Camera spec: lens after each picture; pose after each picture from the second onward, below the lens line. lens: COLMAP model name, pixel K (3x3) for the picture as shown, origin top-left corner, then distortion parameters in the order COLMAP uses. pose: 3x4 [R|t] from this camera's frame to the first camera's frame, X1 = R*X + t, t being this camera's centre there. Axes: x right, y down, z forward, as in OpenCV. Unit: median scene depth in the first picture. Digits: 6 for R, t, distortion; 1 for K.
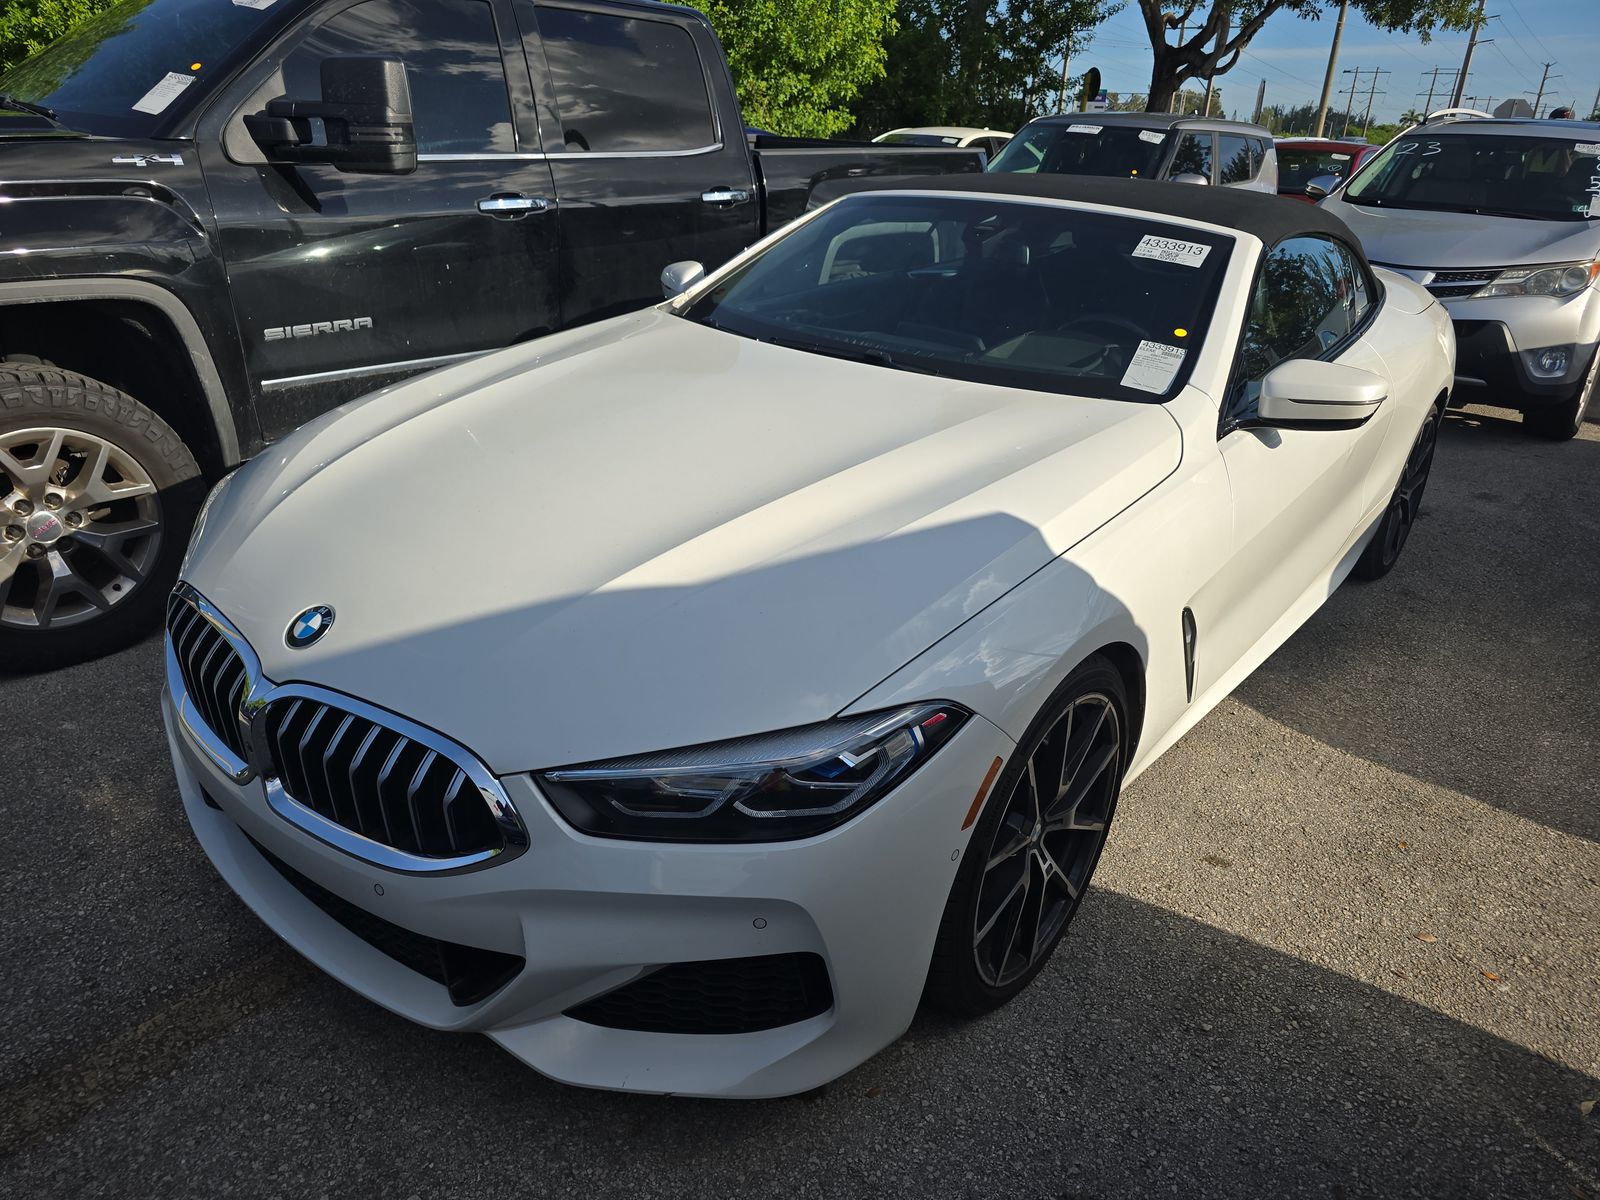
lens RADIAL K [[1108.8, 0, 800.0], [0, 1108.8, 600.0], [0, 0, 1]] dist [0.040250, -0.039406]
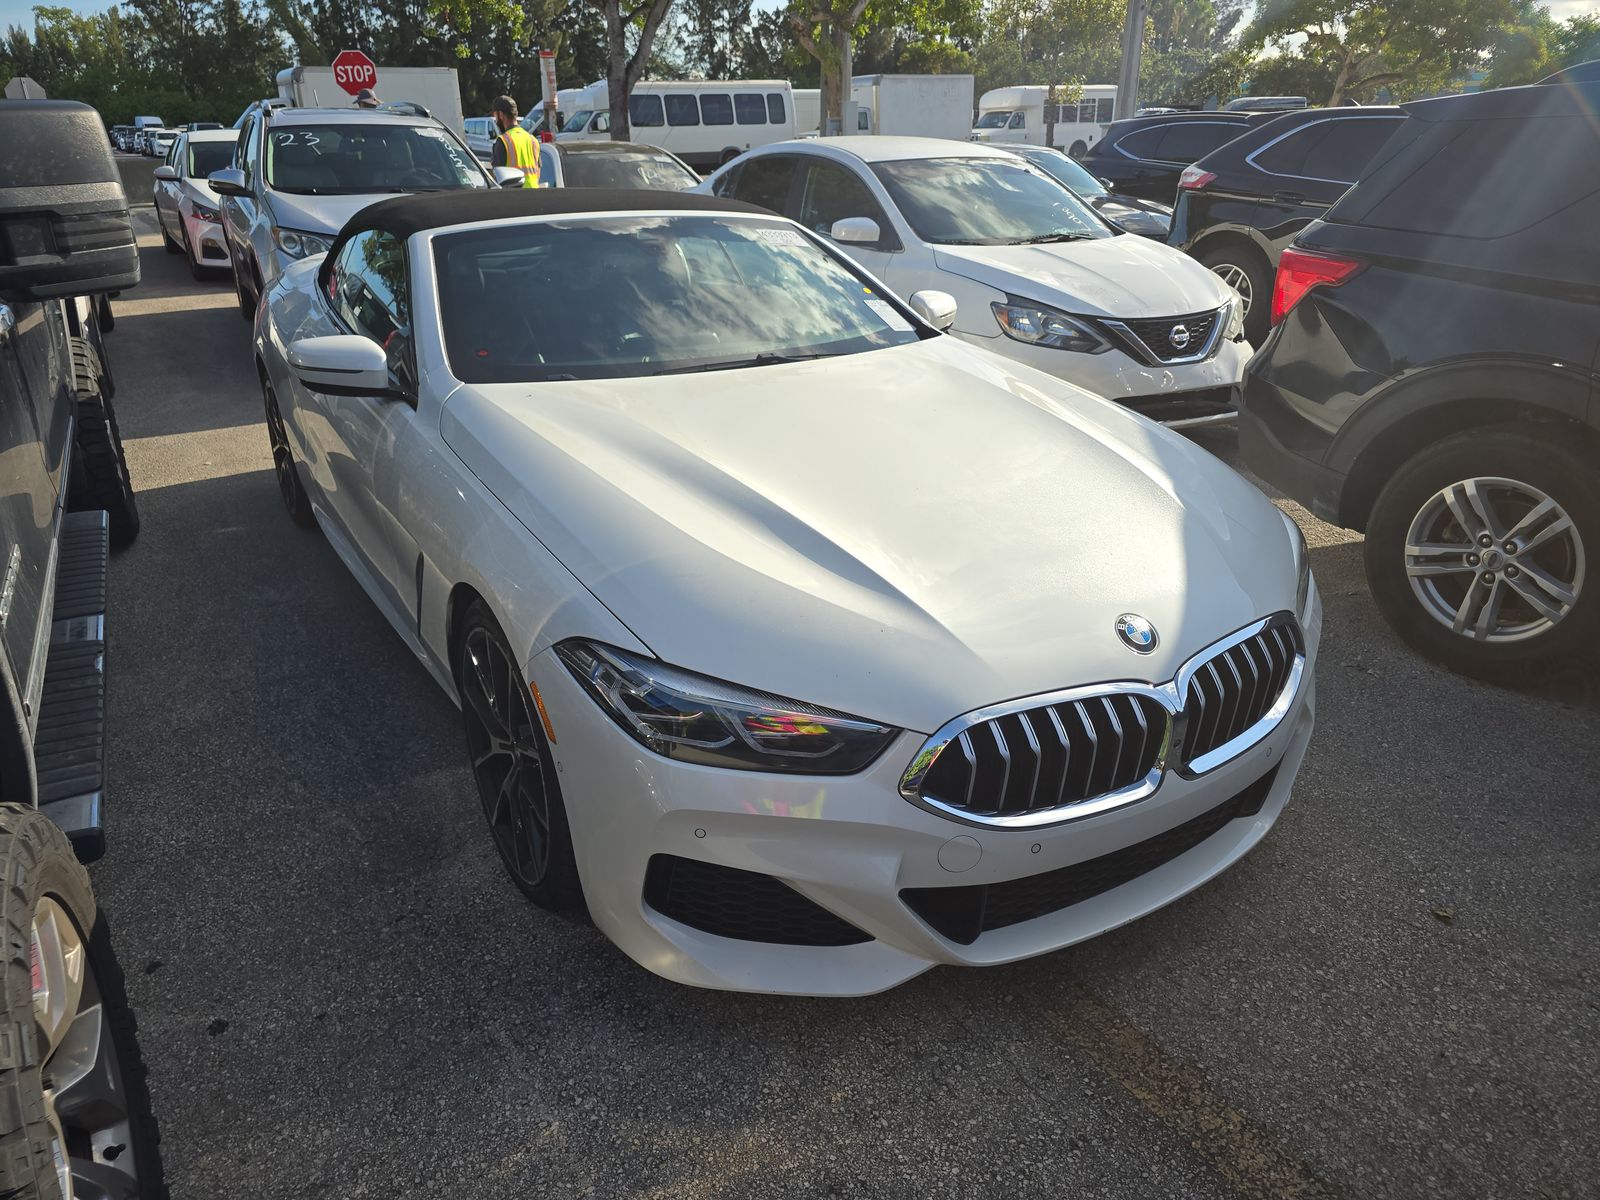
lens RADIAL K [[1117.6, 0, 800.0], [0, 1117.6, 600.0], [0, 0, 1]] dist [0.036852, -0.035158]
pose [[0.321138, -0.407825, 0.854722, -1.074443], [0.387670, 0.880055, 0.274256, -0.321753], [-0.864050, 0.243276, 0.440720, 0.554675]]
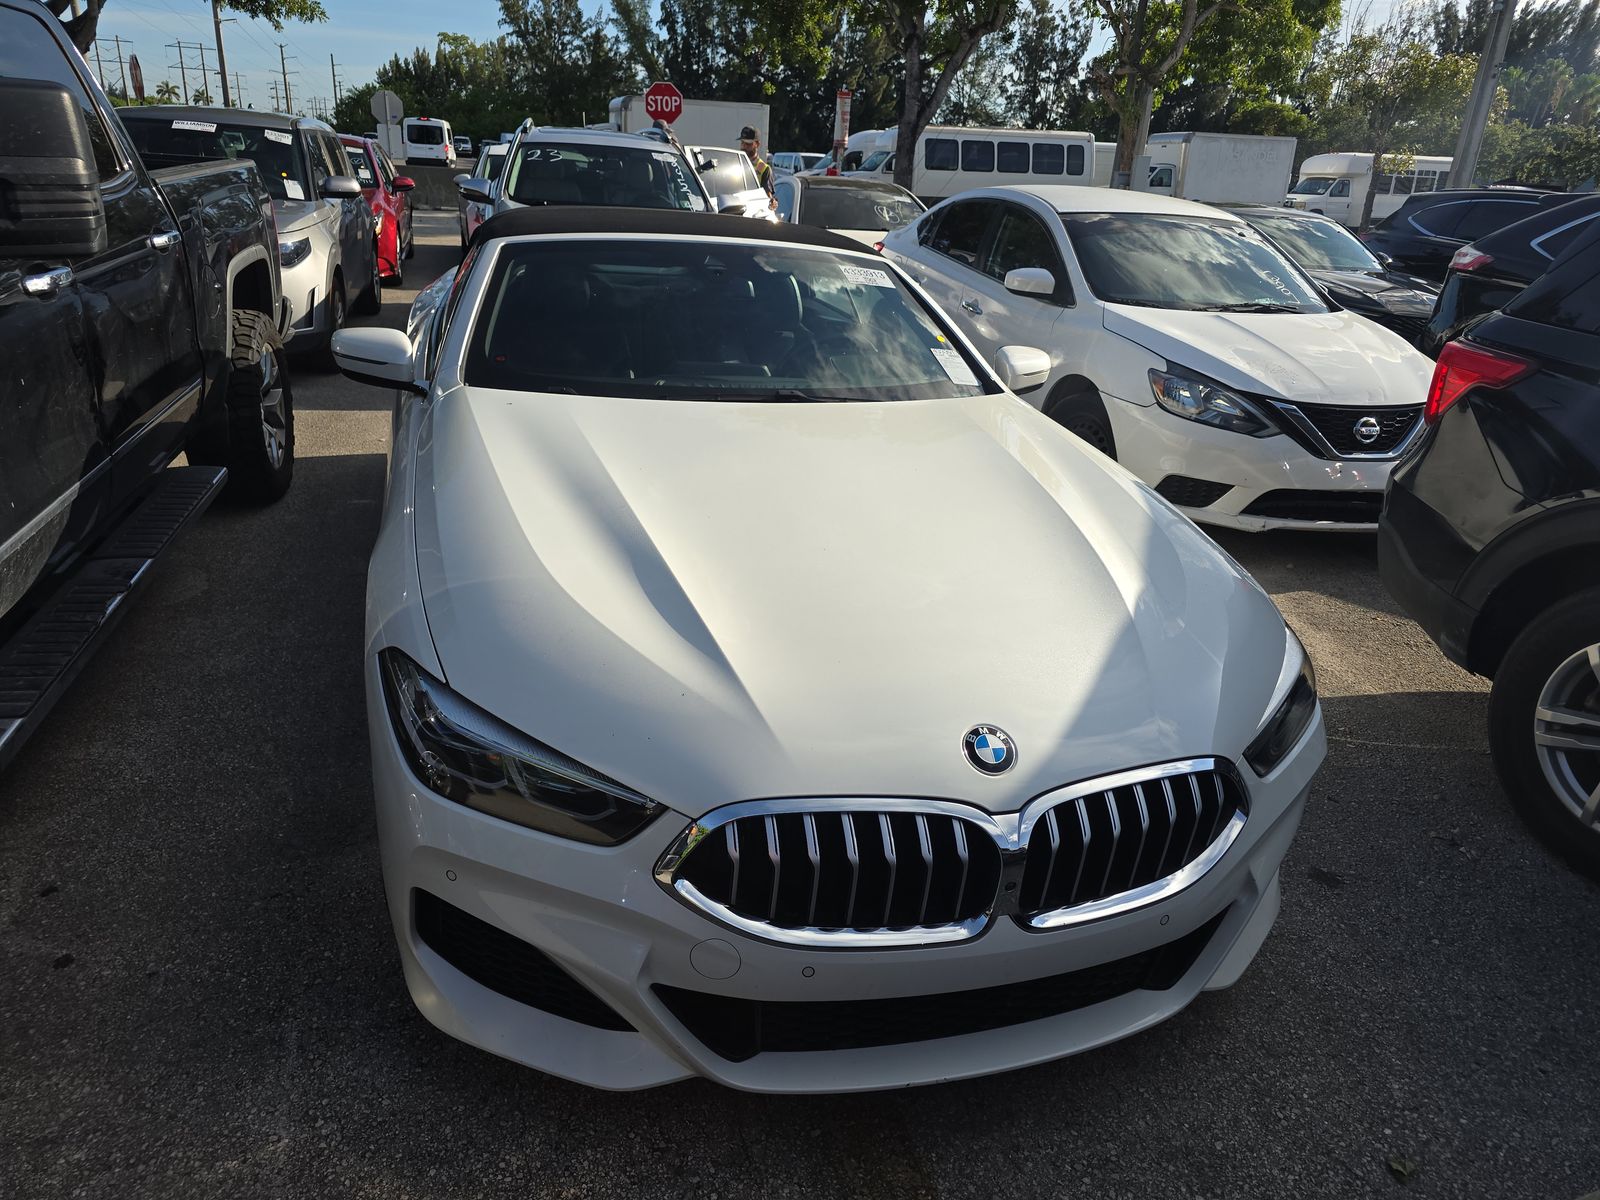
lens RADIAL K [[1108.8, 0, 800.0], [0, 1108.8, 600.0], [0, 0, 1]] dist [0.040250, -0.039406]
pose [[0.566012, -0.310863, 0.763541, -0.878111], [0.293093, 0.941551, 0.166067, -0.220572], [-0.770537, 0.129793, 0.624040, 0.353958]]
